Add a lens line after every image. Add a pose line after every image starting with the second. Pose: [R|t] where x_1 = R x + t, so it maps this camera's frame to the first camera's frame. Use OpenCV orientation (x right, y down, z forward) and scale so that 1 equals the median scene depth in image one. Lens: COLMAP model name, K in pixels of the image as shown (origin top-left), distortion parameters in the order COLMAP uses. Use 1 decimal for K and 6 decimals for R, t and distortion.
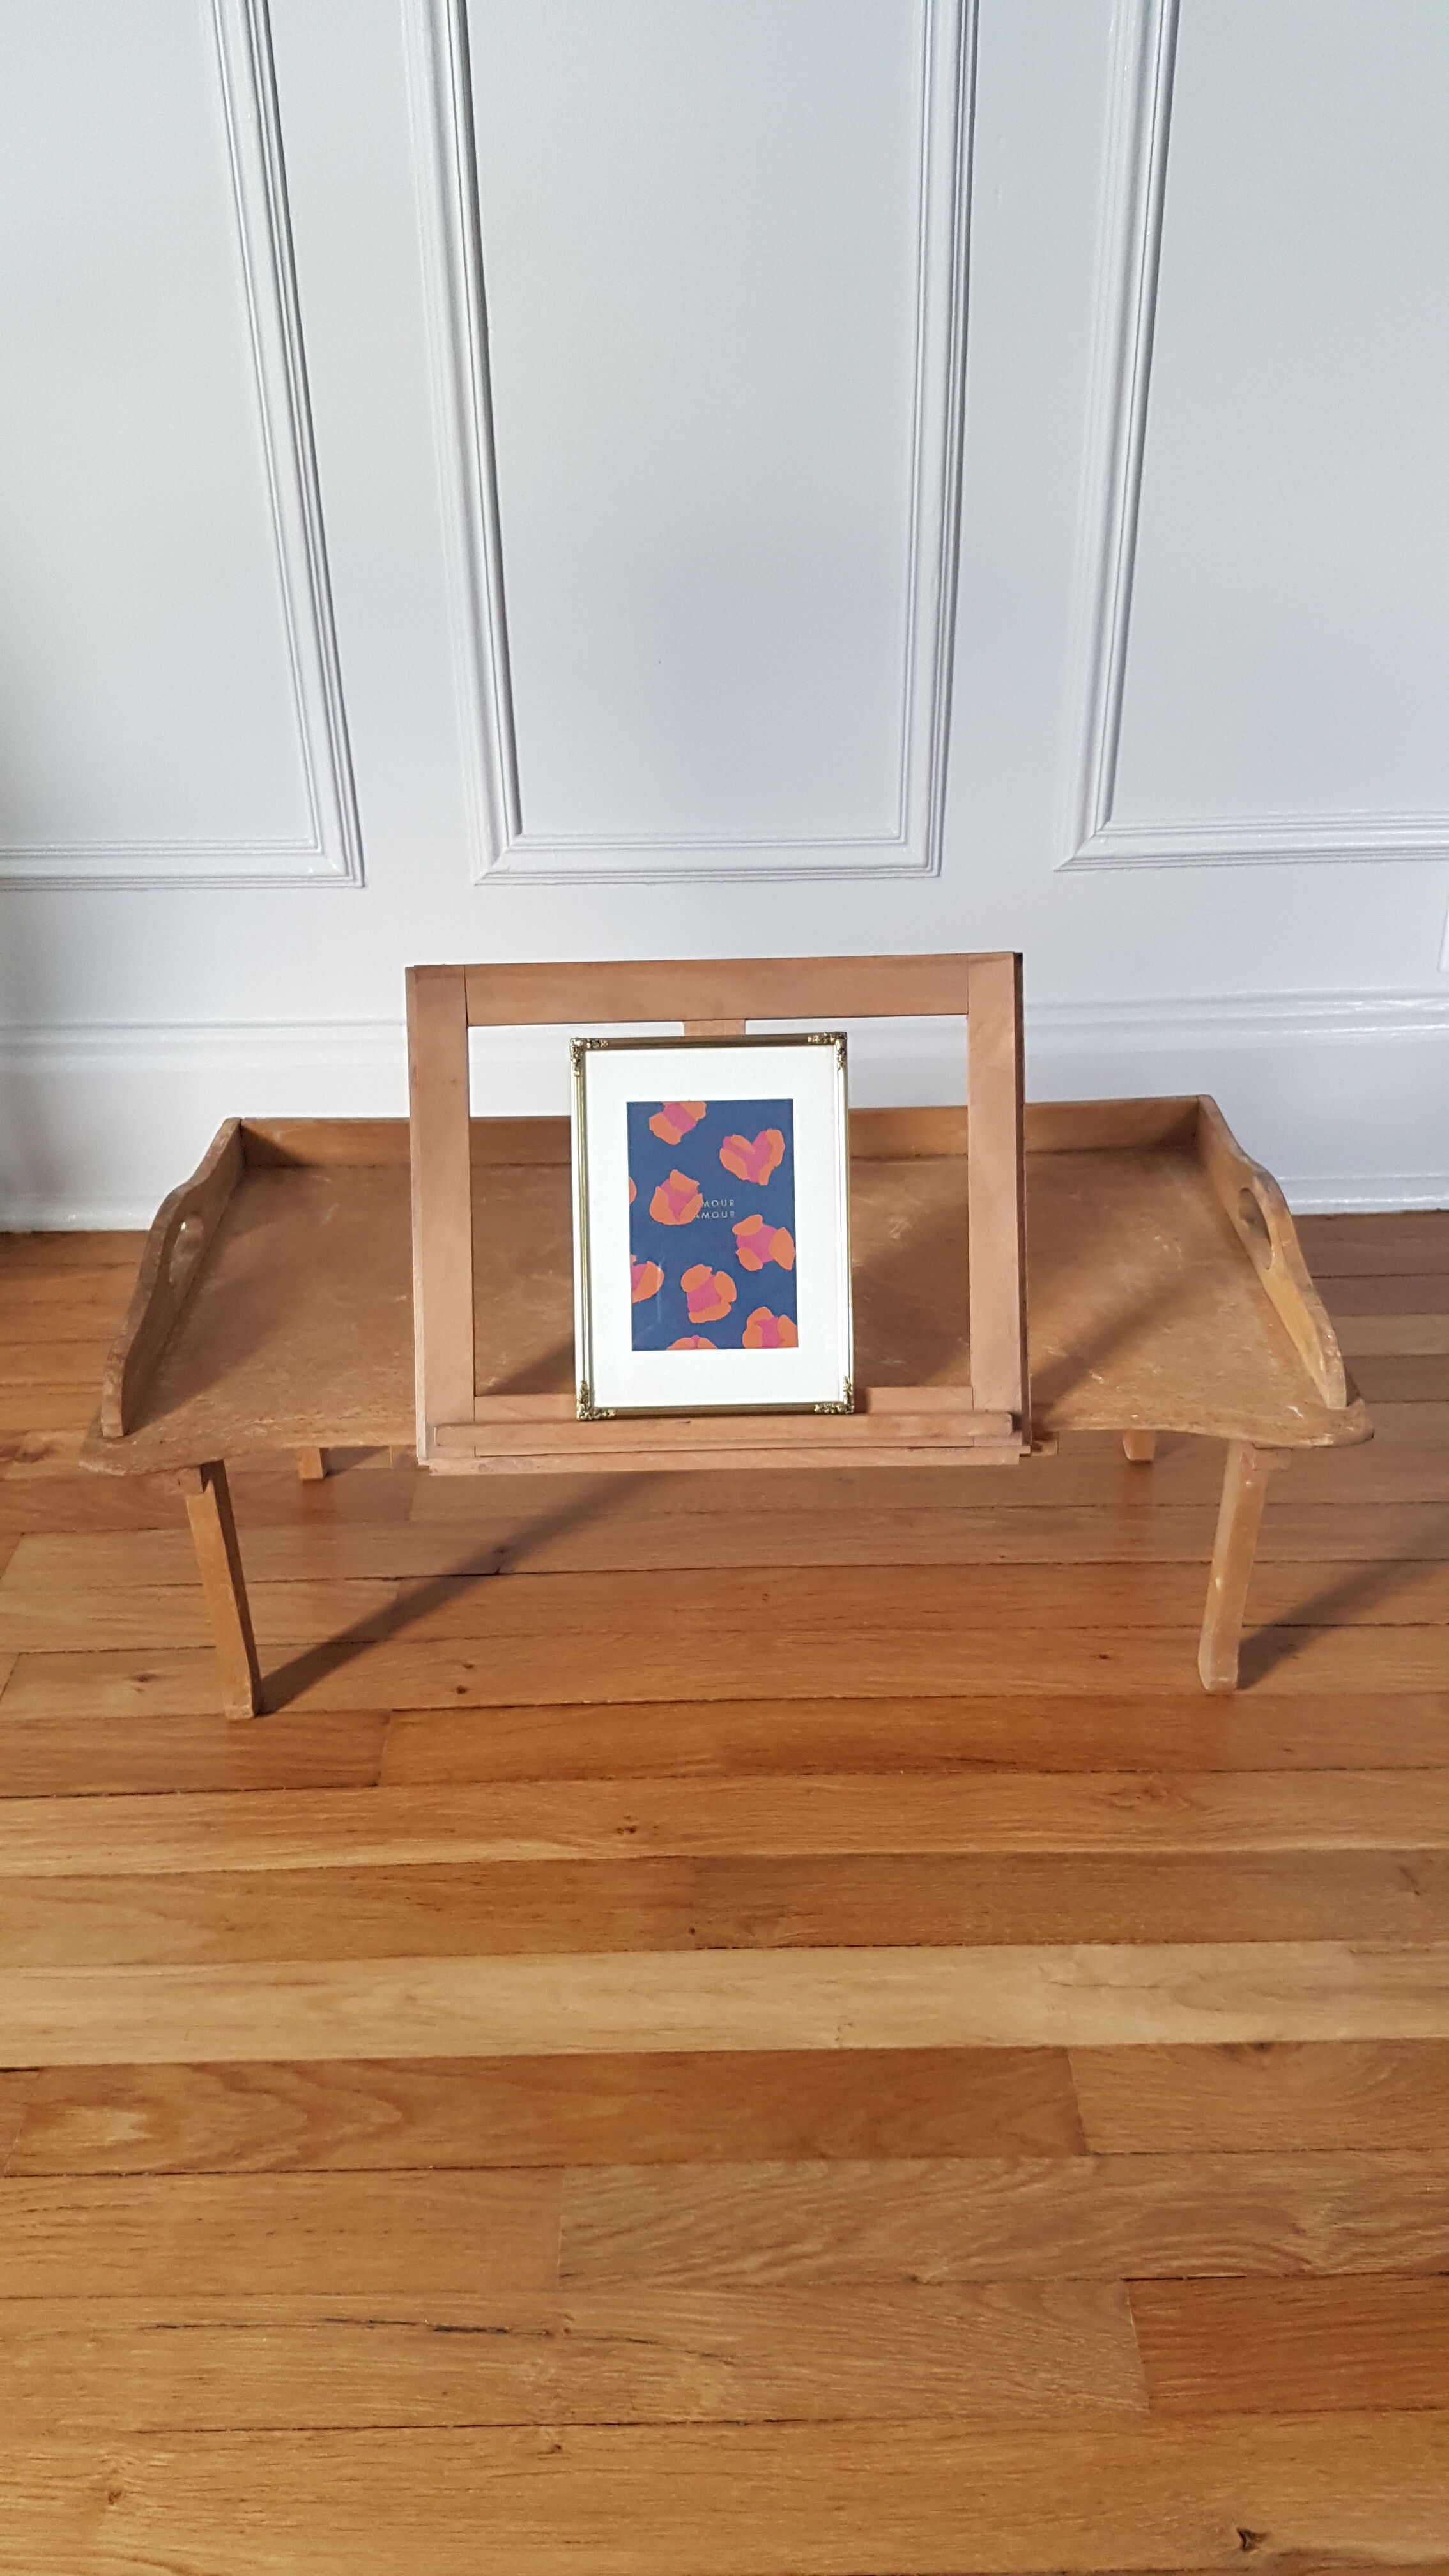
lens RADIAL K [[2046.2, 0, 714.0], [0, 2046.2, 1276.0], [0, 0, 1]] dist [0.144868, -0.269642]
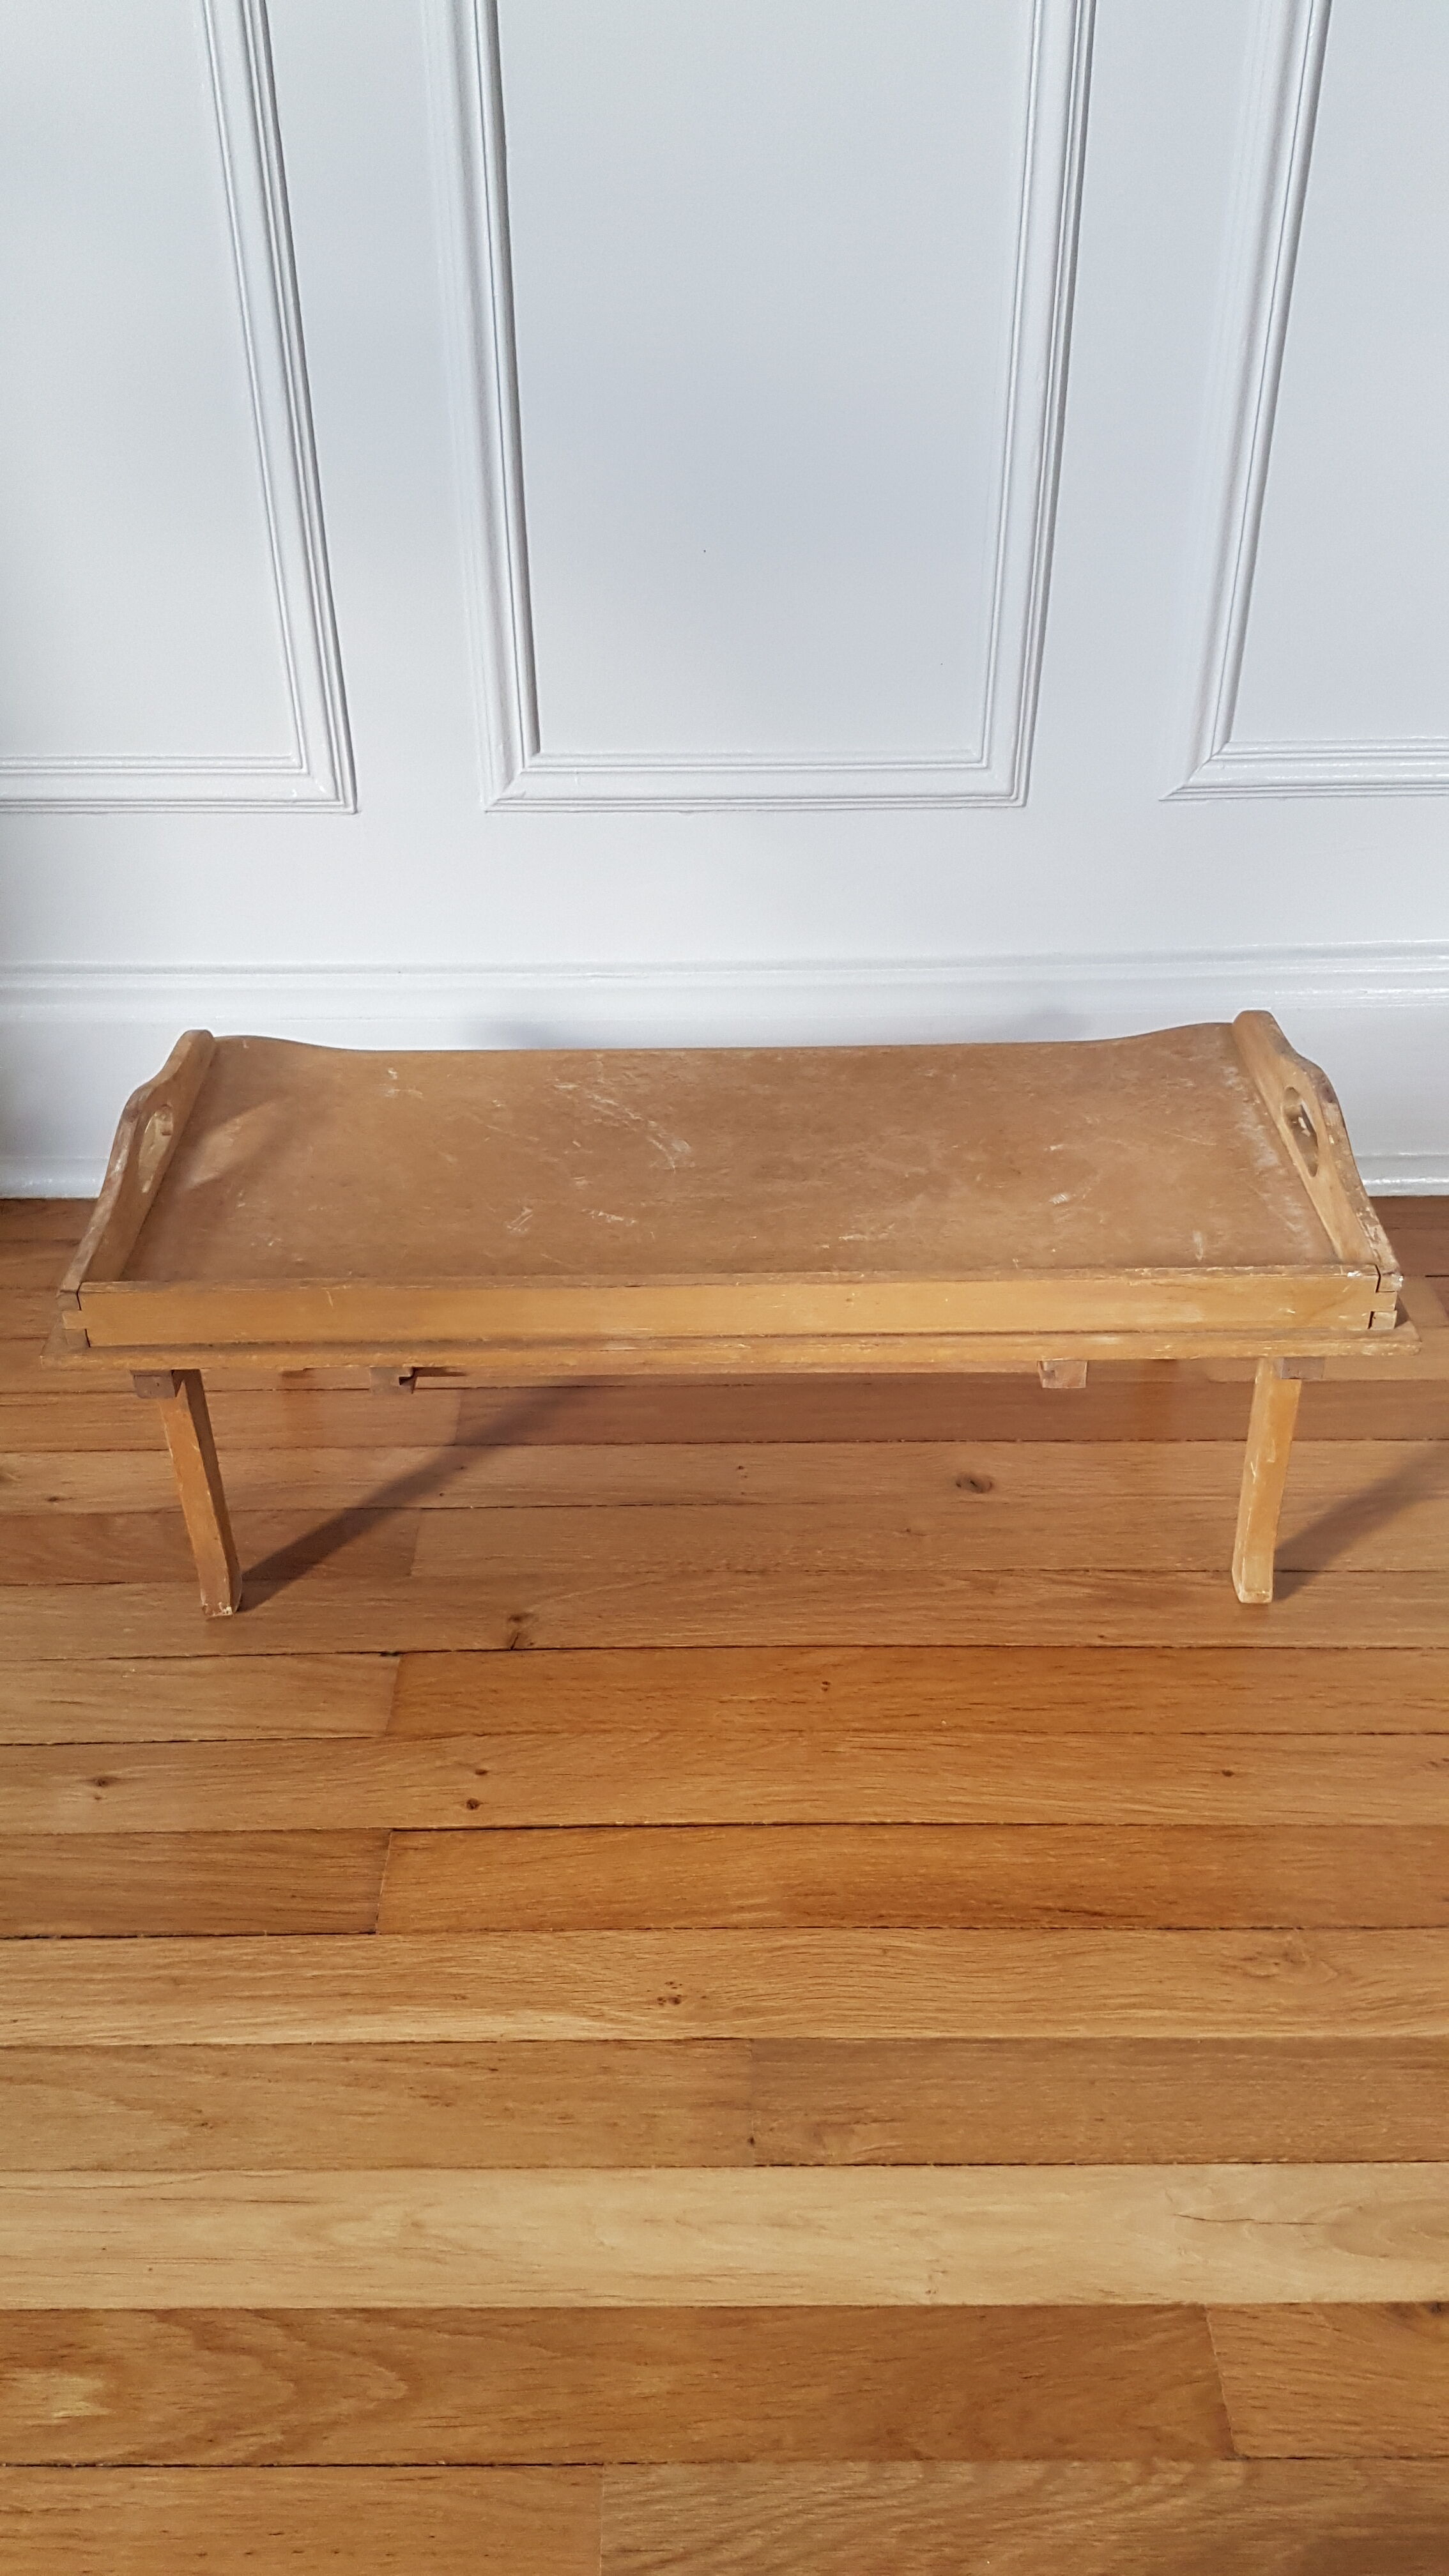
lens RADIAL K [[2046.8, 0, 705.6], [0, 2046.8, 1288.5], [0, 0, 1]] dist [0.043138, -0.064859]
pose [[0.999945, 0.010417, -0.001171, -0.032757], [-0.010286, 0.996565, 0.082169, -0.099218], [0.002023, -0.082153, 0.996618, 0.205424]]
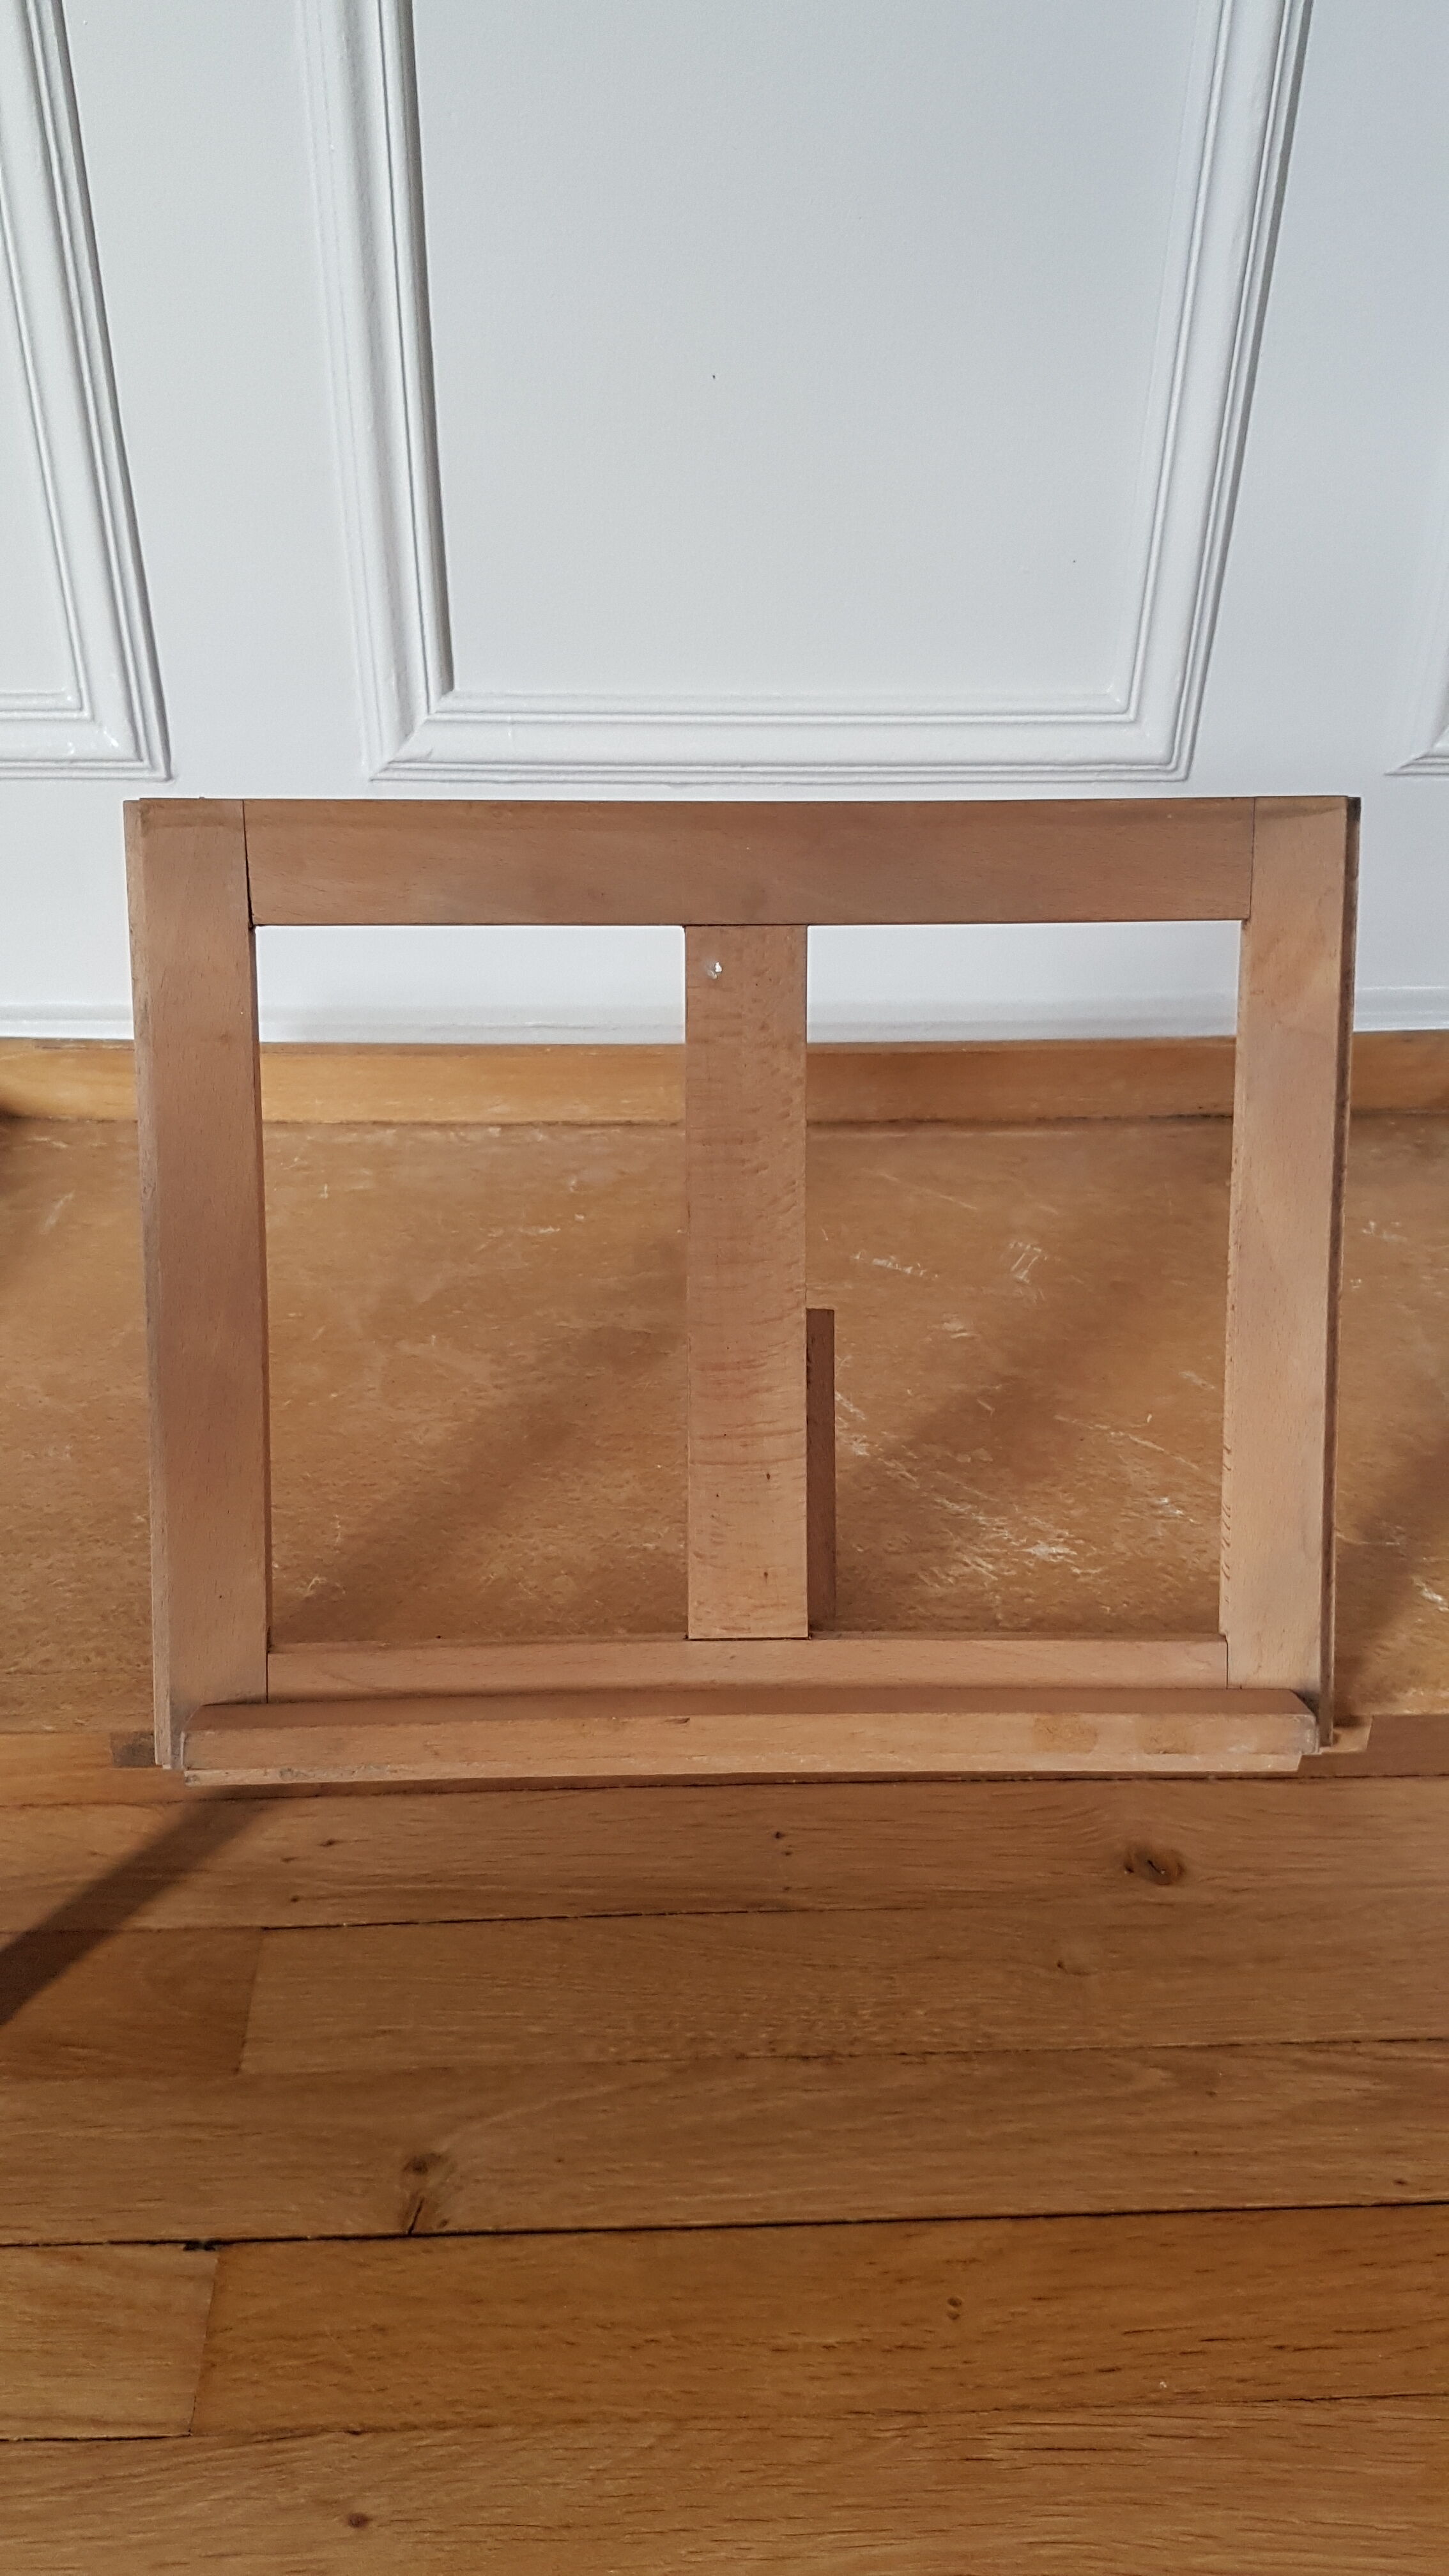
lens RADIAL K [[1994.6, 0, 719.4], [0, 1994.6, 1268.7], [0, 0, 1]] dist [0.168132, -0.381635]
pose [[0.998800, 0.008335, 0.048252, -0.073105], [-0.013332, 0.994470, 0.104171, -0.183416], [-0.047117, -0.104689, 0.993388, 0.686271]]
